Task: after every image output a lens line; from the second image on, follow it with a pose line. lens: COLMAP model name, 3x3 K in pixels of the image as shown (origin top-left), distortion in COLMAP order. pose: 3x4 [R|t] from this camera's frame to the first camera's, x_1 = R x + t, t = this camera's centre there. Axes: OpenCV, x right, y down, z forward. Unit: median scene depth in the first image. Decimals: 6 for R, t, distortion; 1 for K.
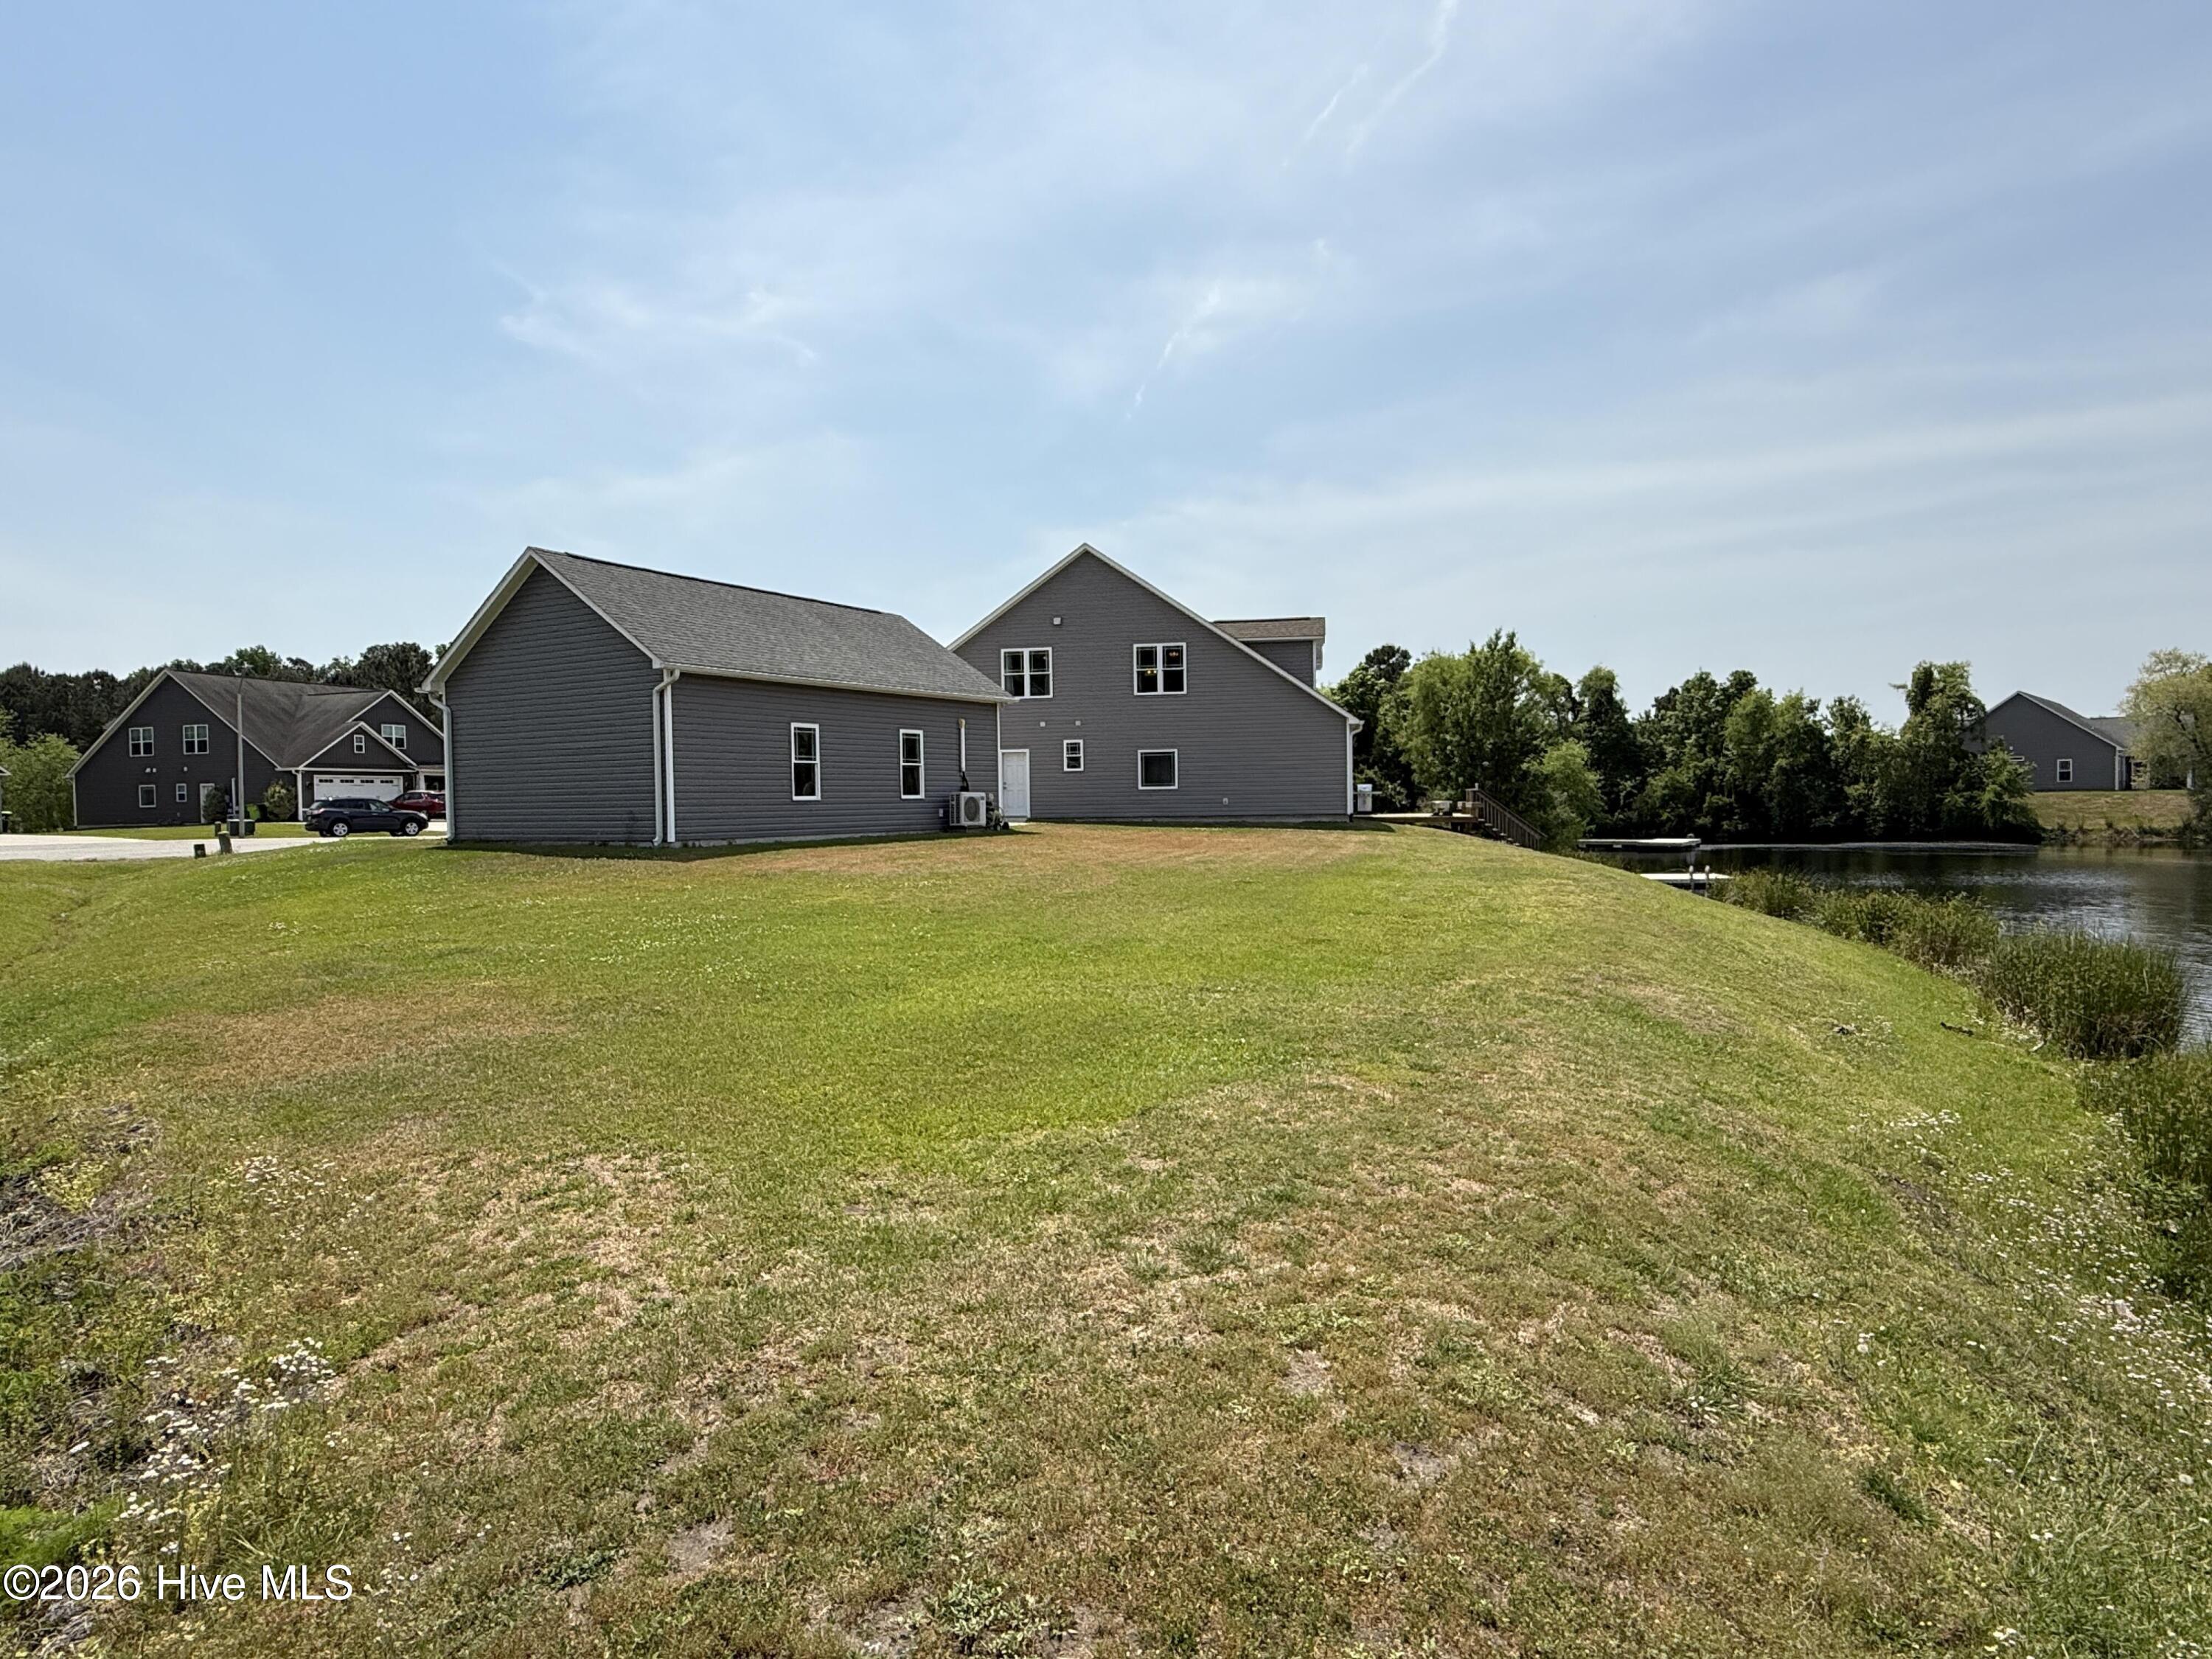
lens RADIAL K [[1286.9, 0, 1104.1], [0, 1286.9, 827.1], [0, 0, 1]] dist [0.001722, 0.000182]
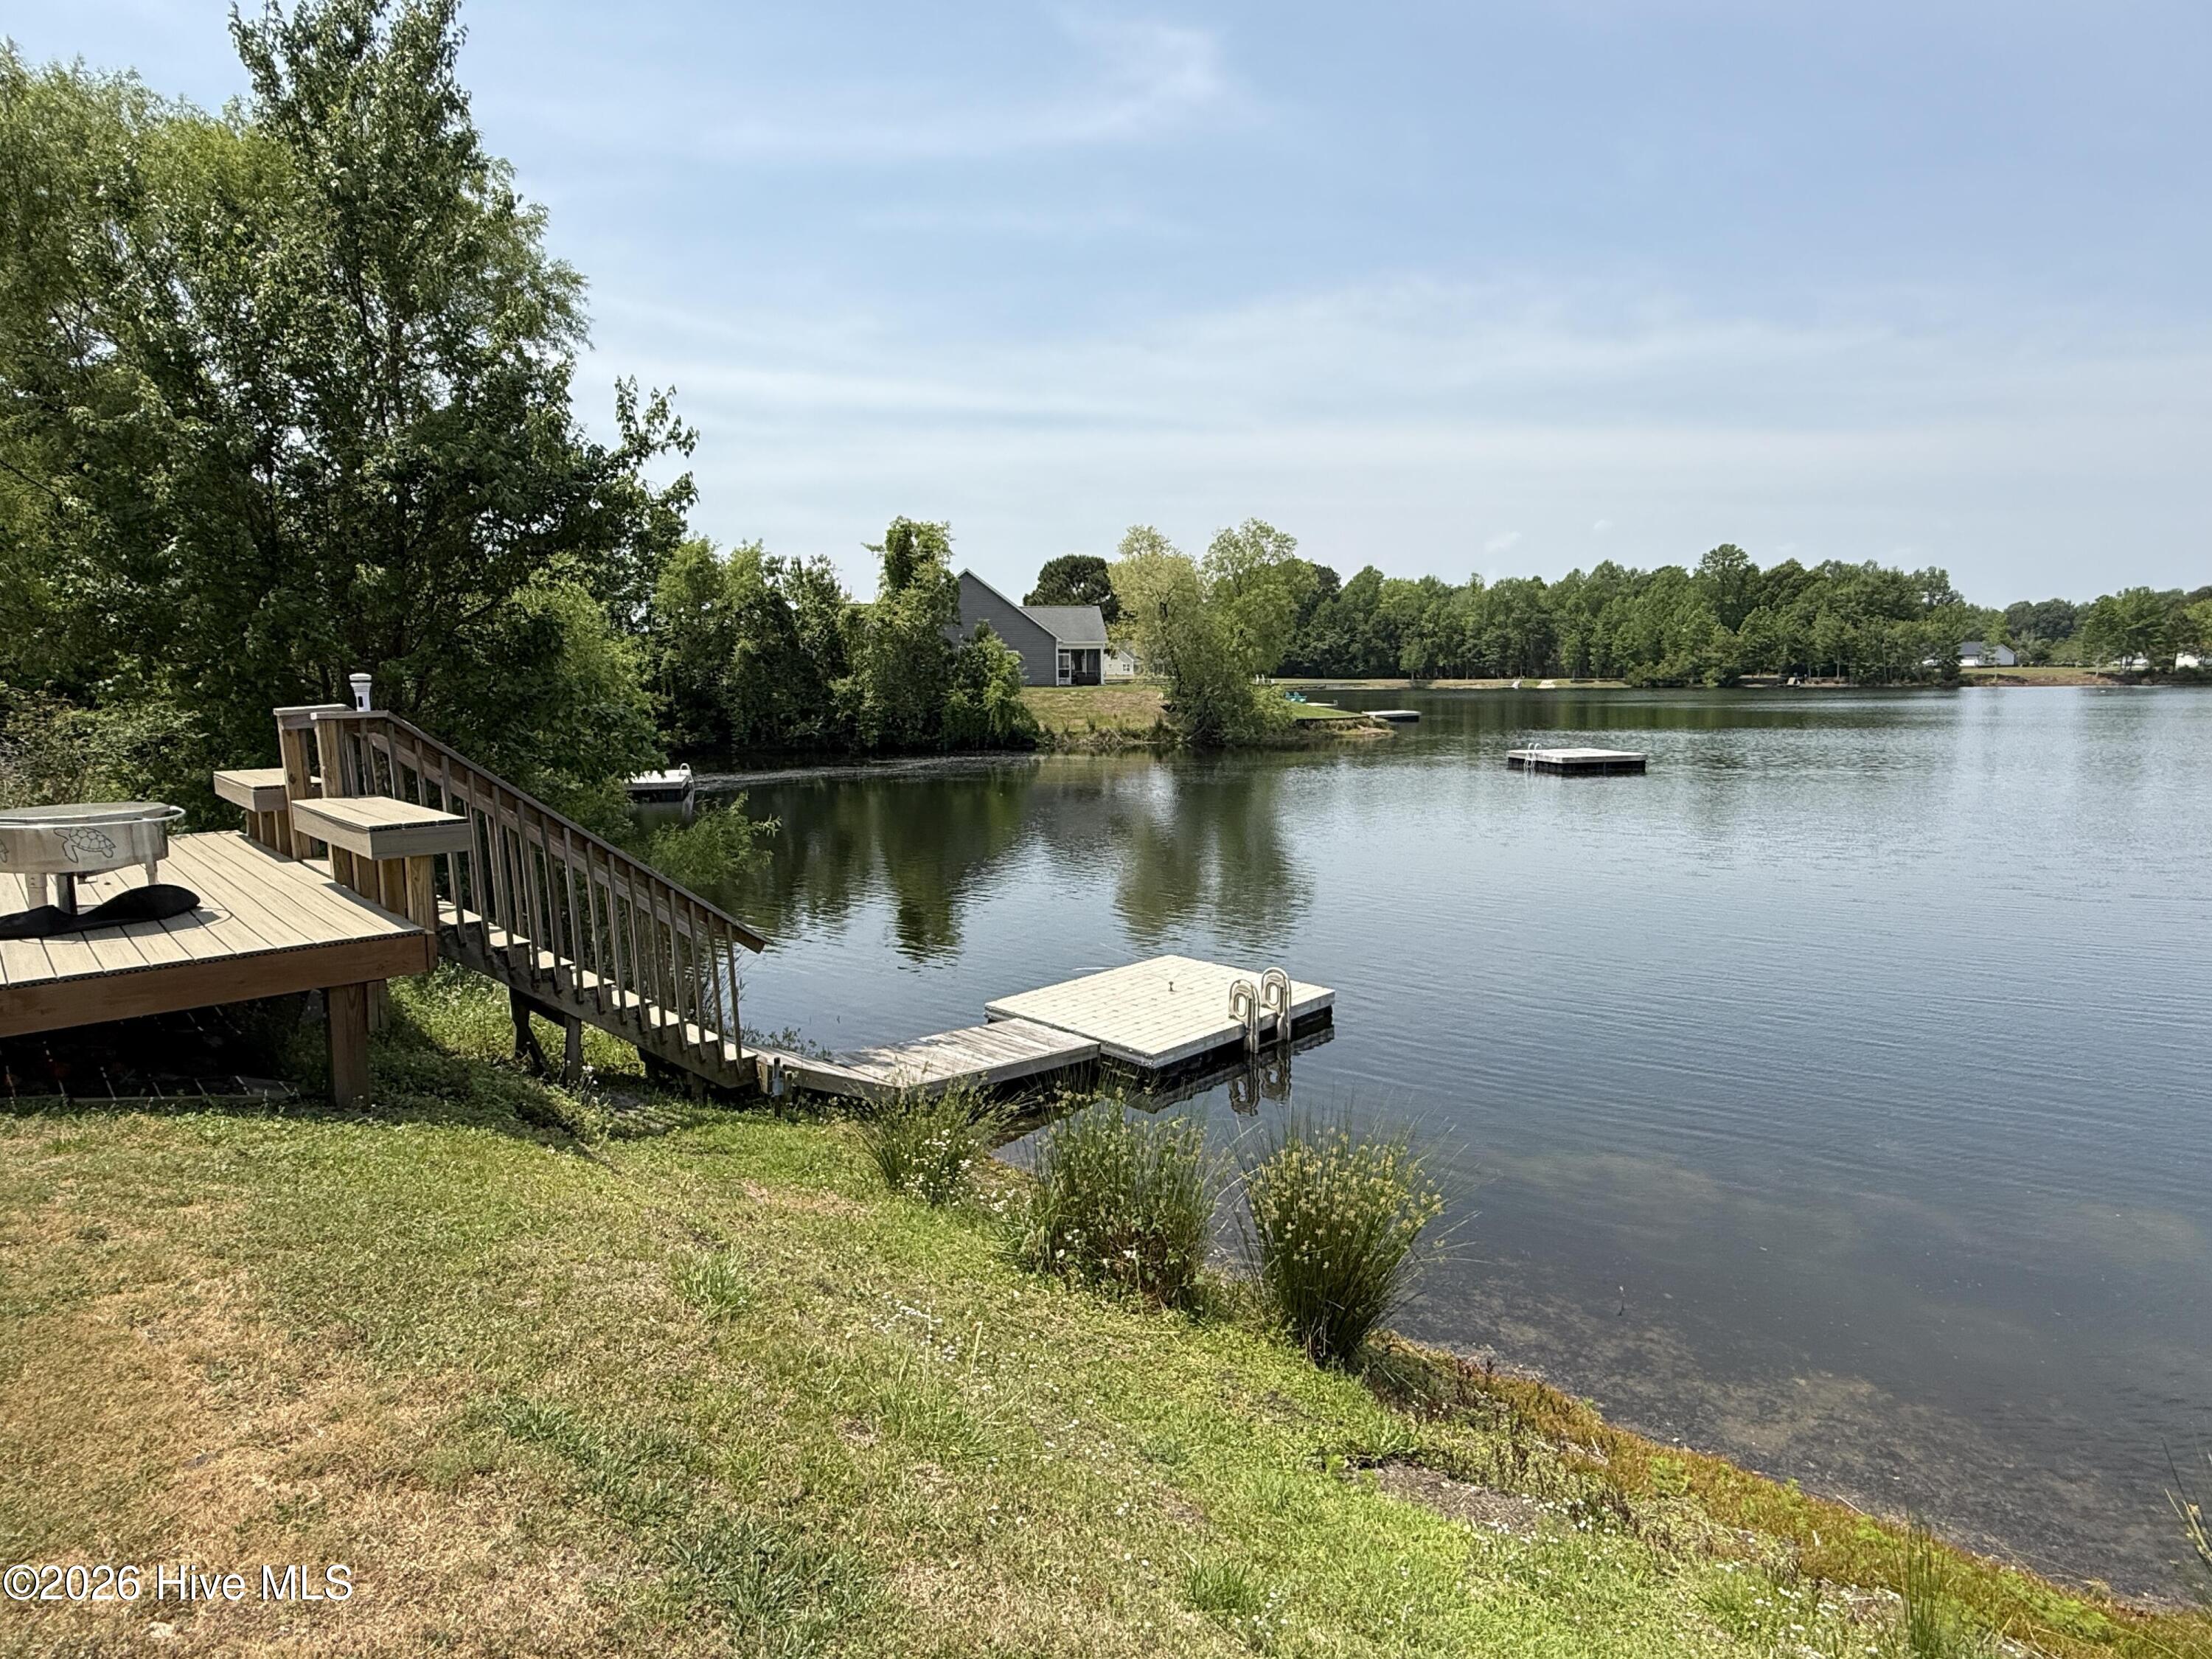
lens RADIAL K [[1224.0, 0, 1102.1], [0, 1224.0, 830.0], [0, 0, 1]] dist [-0.001288, -0.000045]
pose [[0.615001, -0.091405, 0.783211, 0.123826], [0.017409, 0.994590, 0.102405, -0.015669], [-0.788334, -0.049344, 0.613265, 0.452708]]
